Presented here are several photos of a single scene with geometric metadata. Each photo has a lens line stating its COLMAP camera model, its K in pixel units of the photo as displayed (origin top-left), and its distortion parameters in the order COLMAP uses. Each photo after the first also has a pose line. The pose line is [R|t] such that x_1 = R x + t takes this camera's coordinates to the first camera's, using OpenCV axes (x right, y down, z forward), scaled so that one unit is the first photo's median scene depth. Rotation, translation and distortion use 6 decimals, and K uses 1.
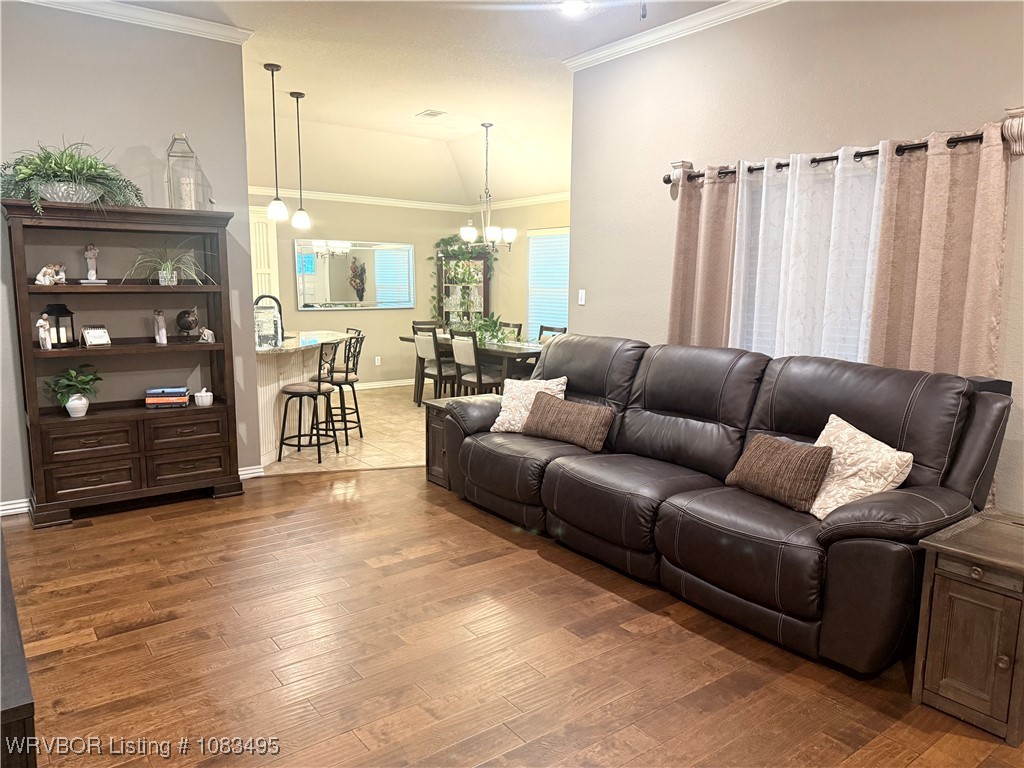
lens RADIAL K [[716.5, 0, 512.0], [0, 716.5, 384.0], [0, 0, 1]] dist [0.043758, -0.068108]
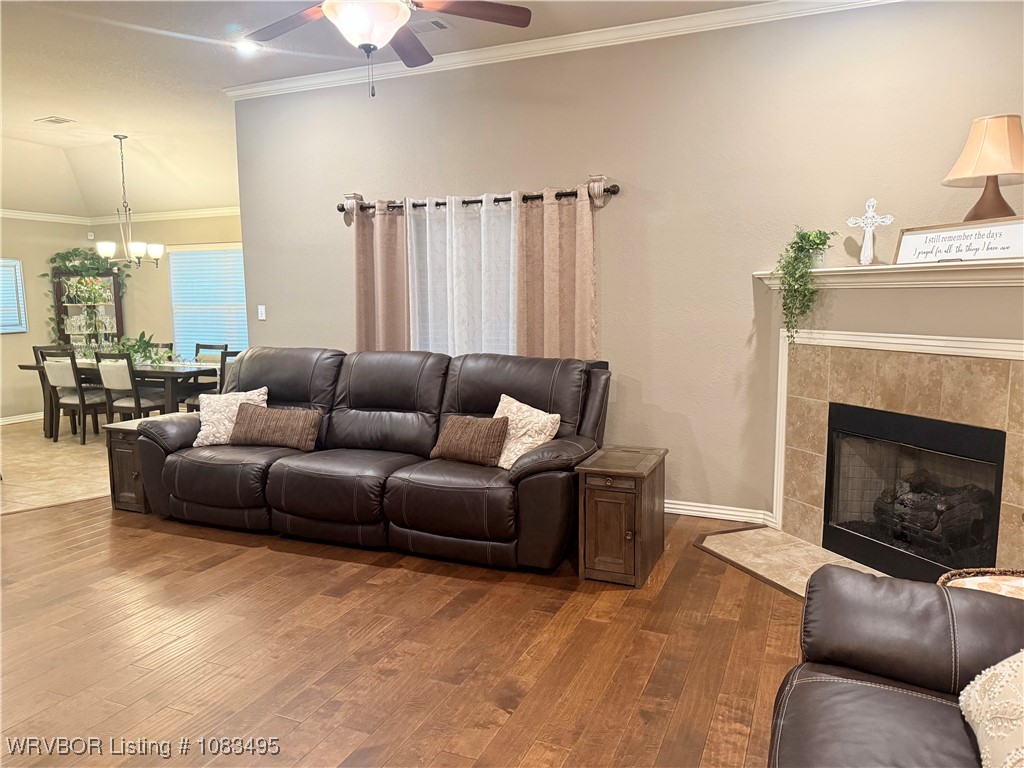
lens RADIAL K [[718.6, 0, 514.7], [0, 718.6, 388.4], [0, 0, 1]] dist [0.153167, -0.241067]
pose [[0.866257, -0.079028, 0.493309, -0.183240], [0.087306, 0.996162, 0.006276, 0.022097], [-0.491912, 0.037632, 0.869831, -0.169558]]
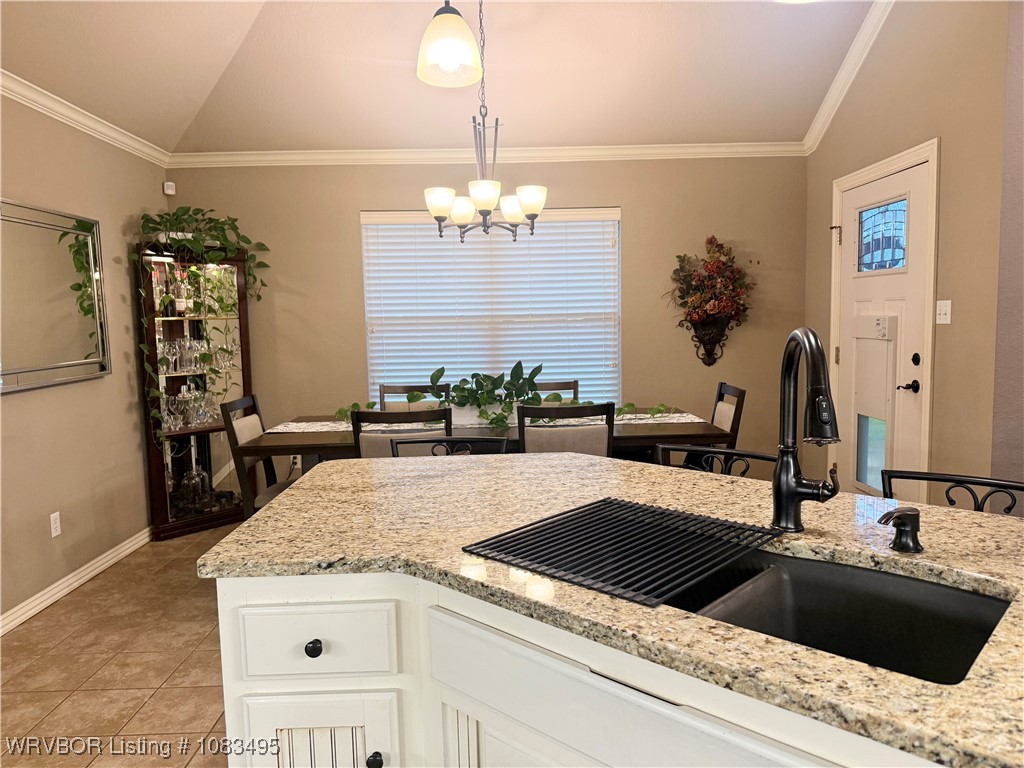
lens RADIAL K [[718.6, 0, 514.7], [0, 718.6, 388.4], [0, 0, 1]] dist [0.153167, -0.241067]
pose [[0.580593, -0.101215, 0.807878, -0.886906], [0.144719, 0.989272, 0.019937, -0.191113], [-0.801229, 0.105340, 0.589012, 1.479388]]
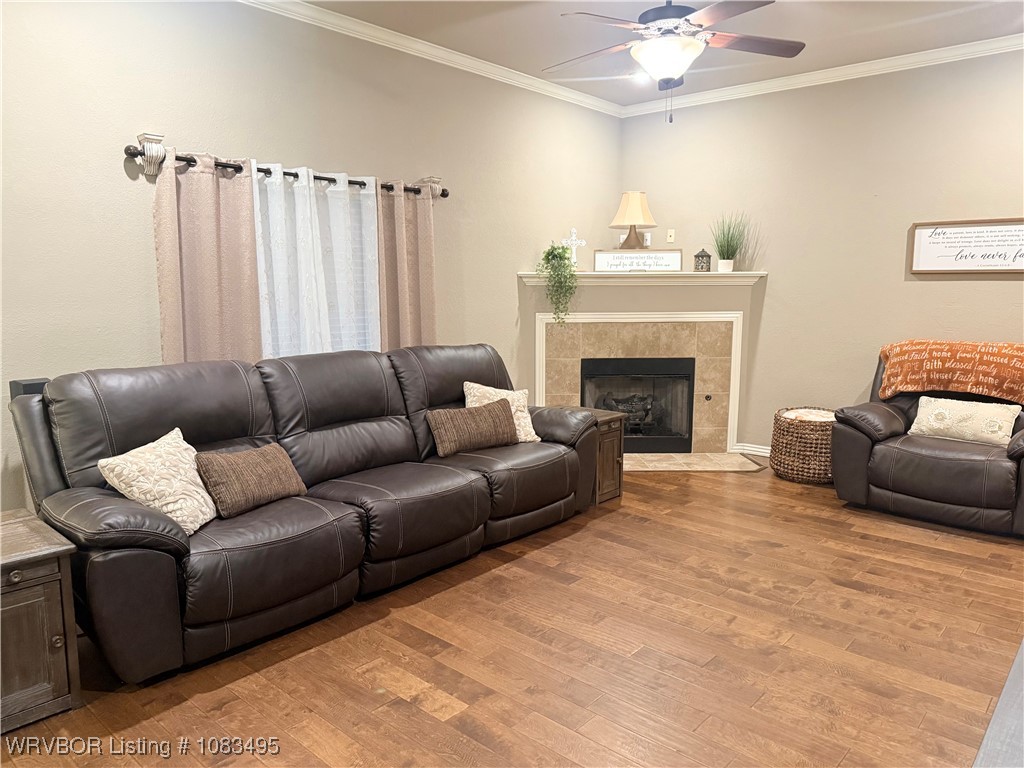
lens RADIAL K [[718.6, 0, 514.7], [0, 718.6, 388.4], [0, 0, 1]] dist [0.153167, -0.241067]
pose [[-0.204405, -0.147435, 0.967720, -0.861218], [0.135507, 0.974813, 0.177138, -0.167063], [-0.969462, 0.167340, -0.179279, 1.061600]]
